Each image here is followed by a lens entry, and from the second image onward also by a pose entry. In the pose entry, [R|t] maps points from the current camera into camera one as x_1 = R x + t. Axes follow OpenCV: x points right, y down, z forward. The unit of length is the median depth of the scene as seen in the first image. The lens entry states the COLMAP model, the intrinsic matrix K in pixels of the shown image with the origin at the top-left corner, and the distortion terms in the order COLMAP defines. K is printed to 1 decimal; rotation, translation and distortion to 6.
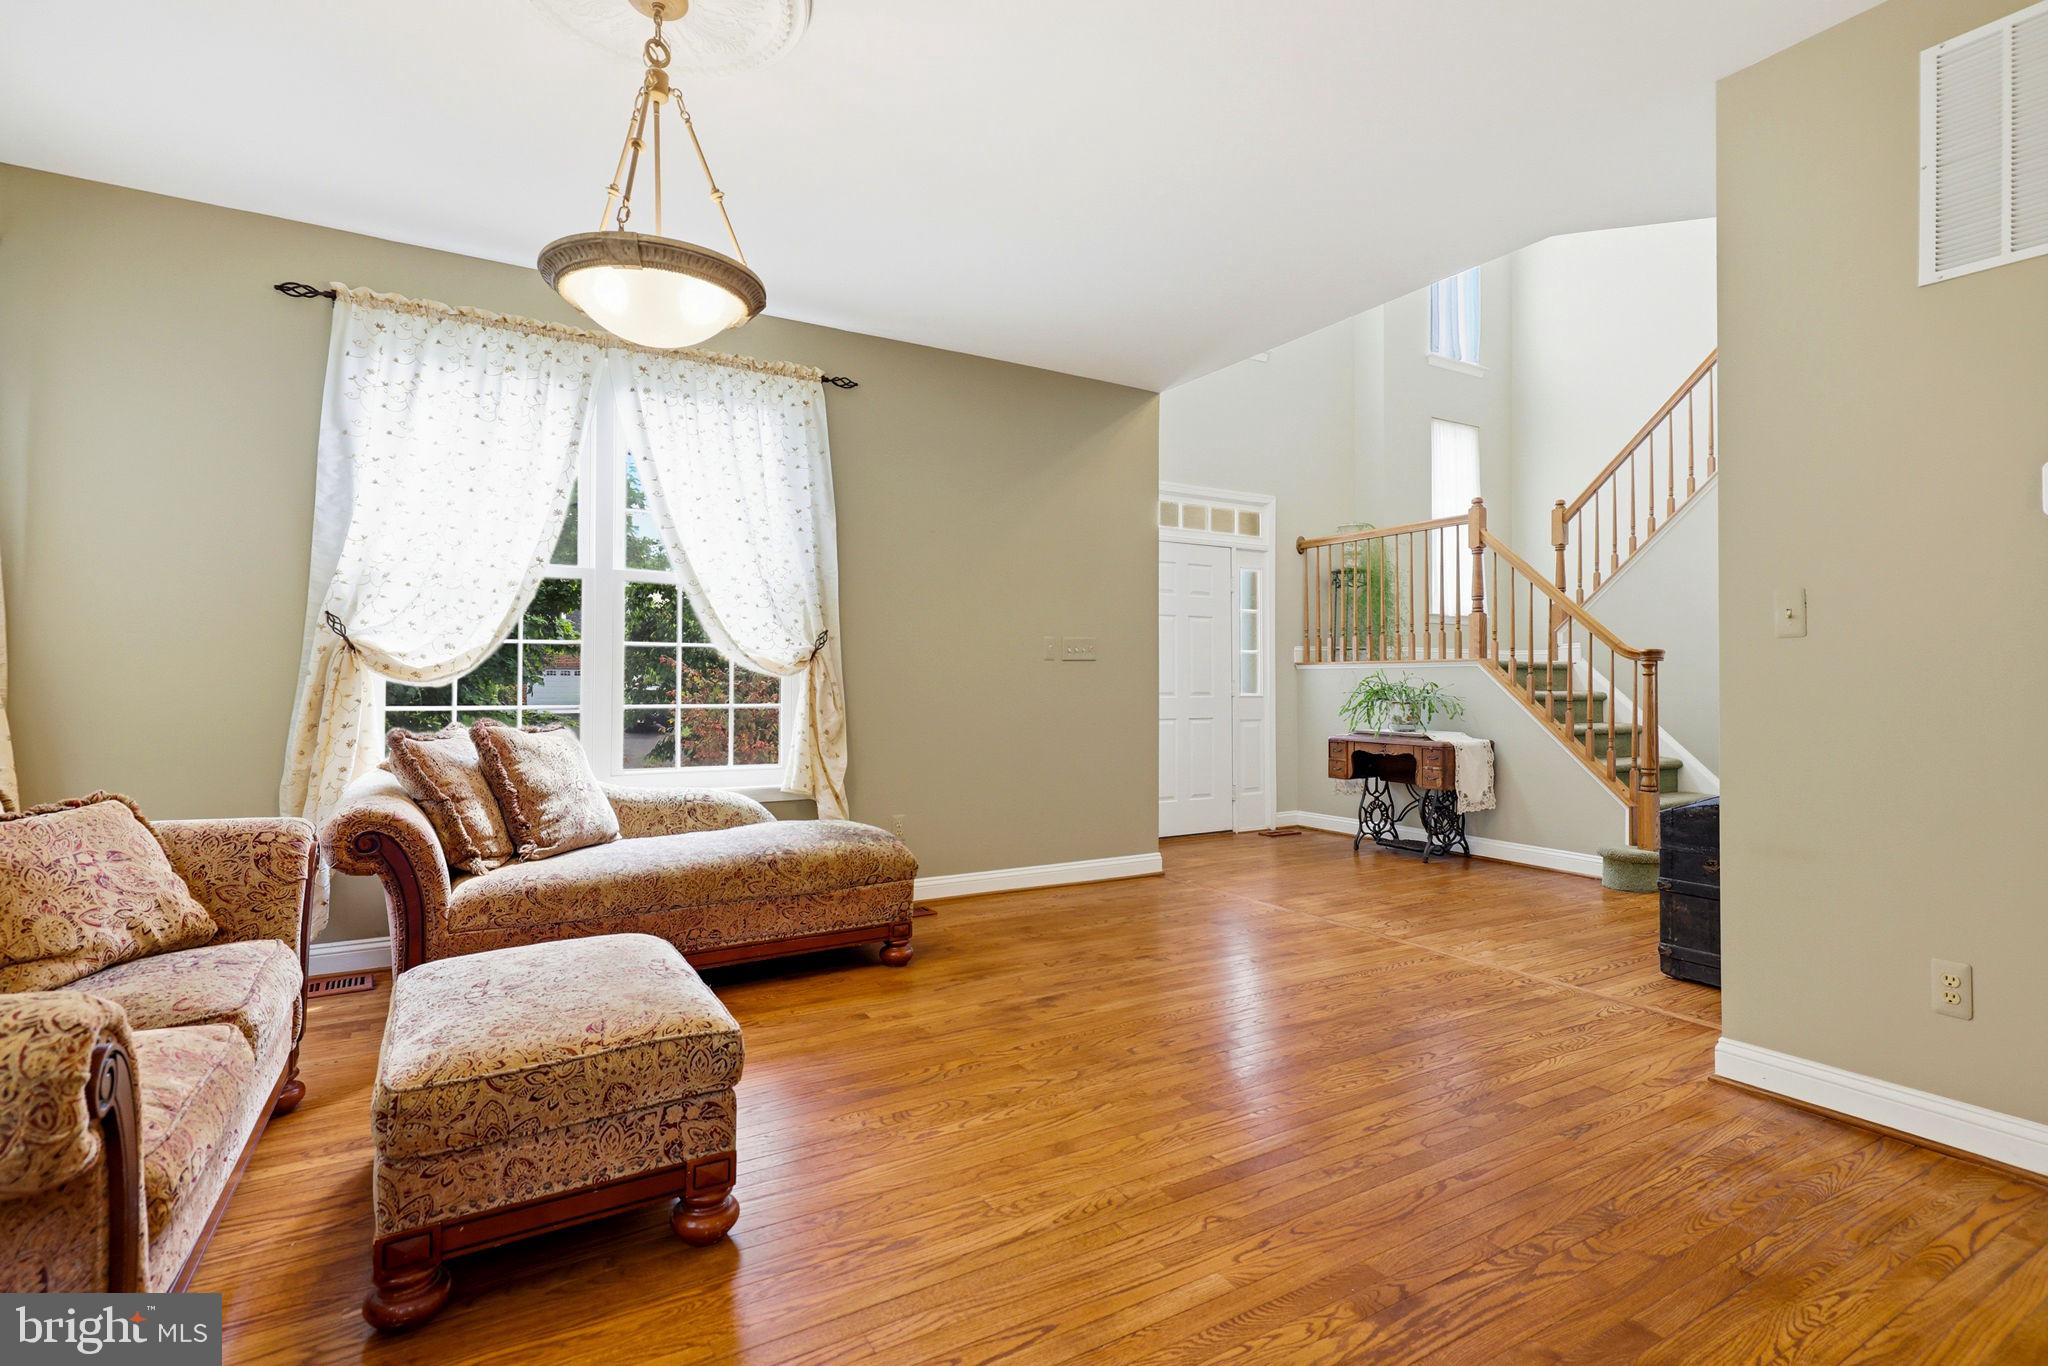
lens RADIAL K [[974.3, 0, 1030.6], [0, 974.3, 675.9], [0, 0, 1]] dist [0.002847, 0.000329]
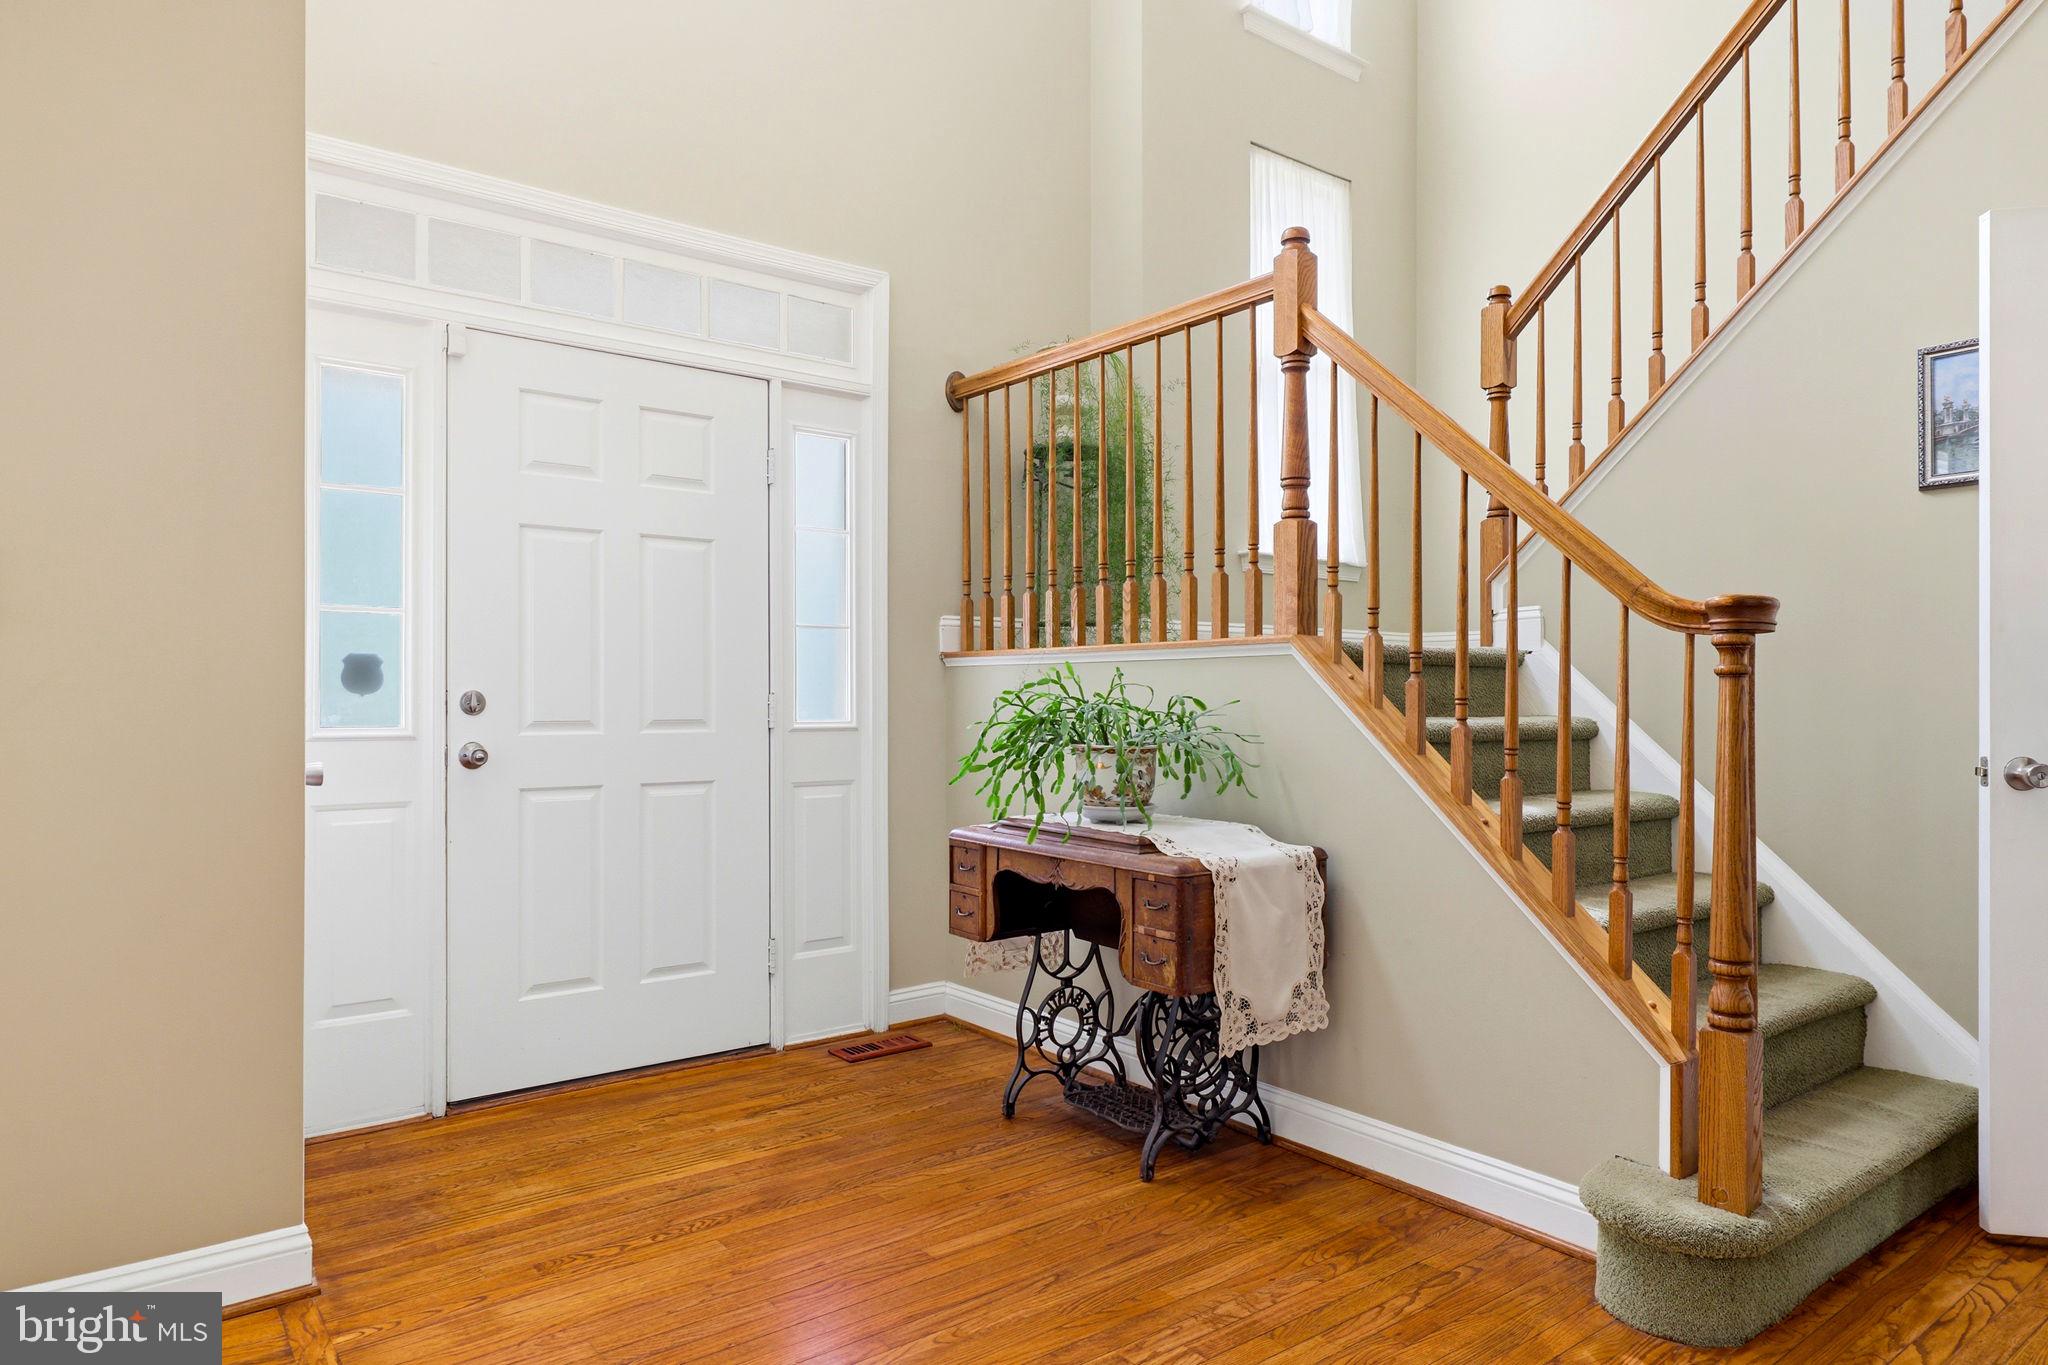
lens RADIAL K [[1239.0, 0, 1029.4], [0, 1239.0, 688.2], [0, 0, 1]] dist [0.009112, 0.000007]
pose [[0.993065, 0.001736, 0.117553, 0.294405], [-0.001921, 0.999997, 0.001463, 0.002556], [-0.117550, -0.001678, 0.993066, 0.516322]]
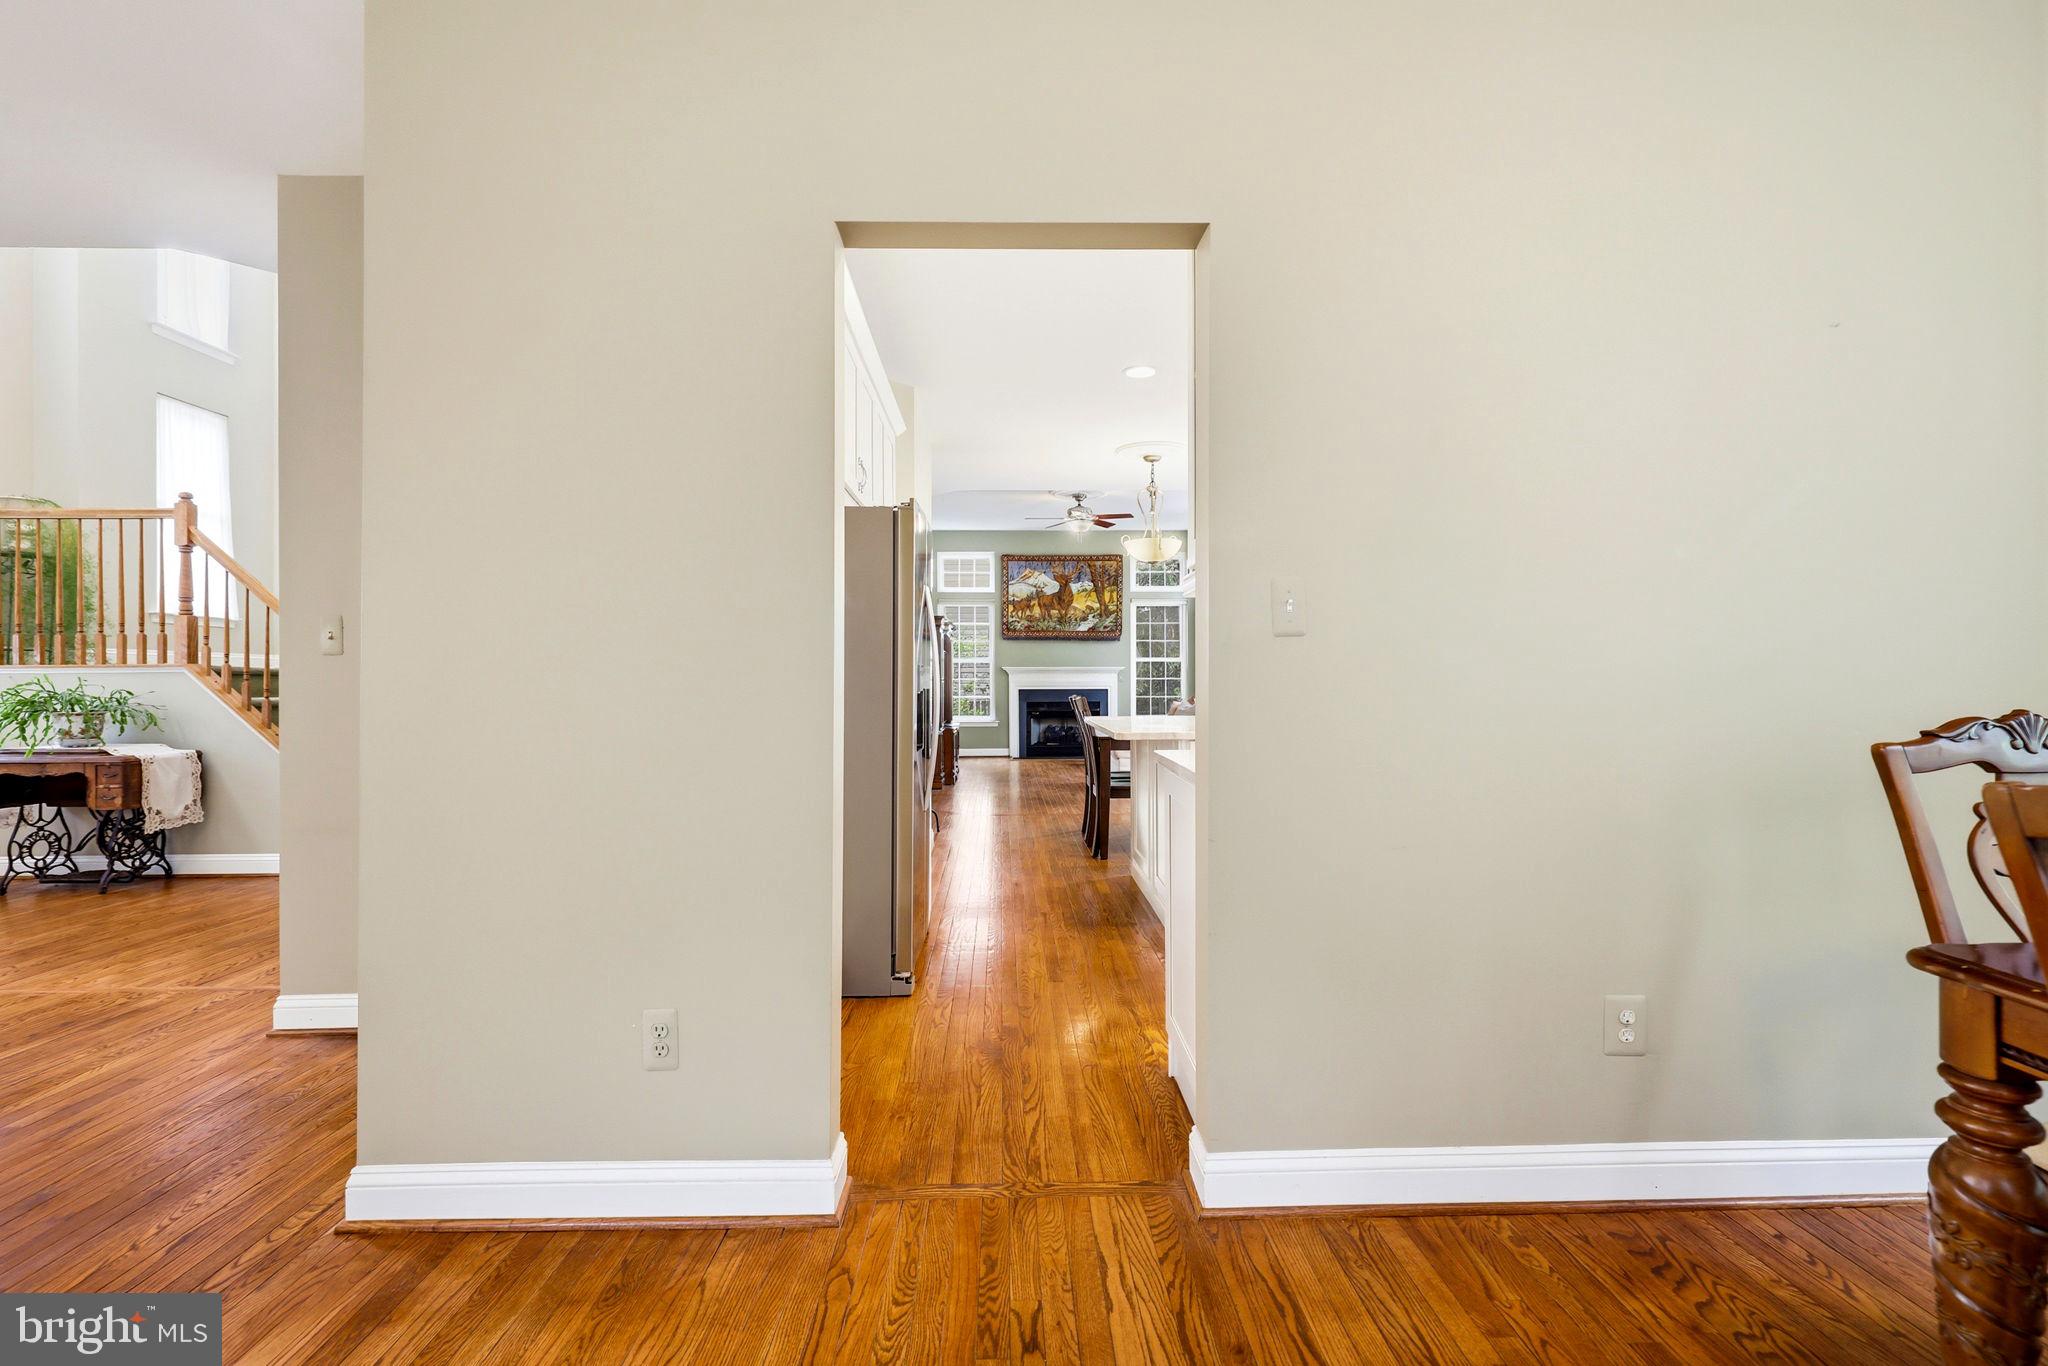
lens RADIAL K [[924.3, 0, 1031.7], [0, 924.3, 673.5], [0, 0, 1]] dist [-0.000720, -0.000302]
pose [[0.488859, 0.001548, 0.872362, 0.082089], [0.001766, 0.999995, -0.002764, -0.004666], [-0.872361, 0.002892, 0.488853, -0.144593]]
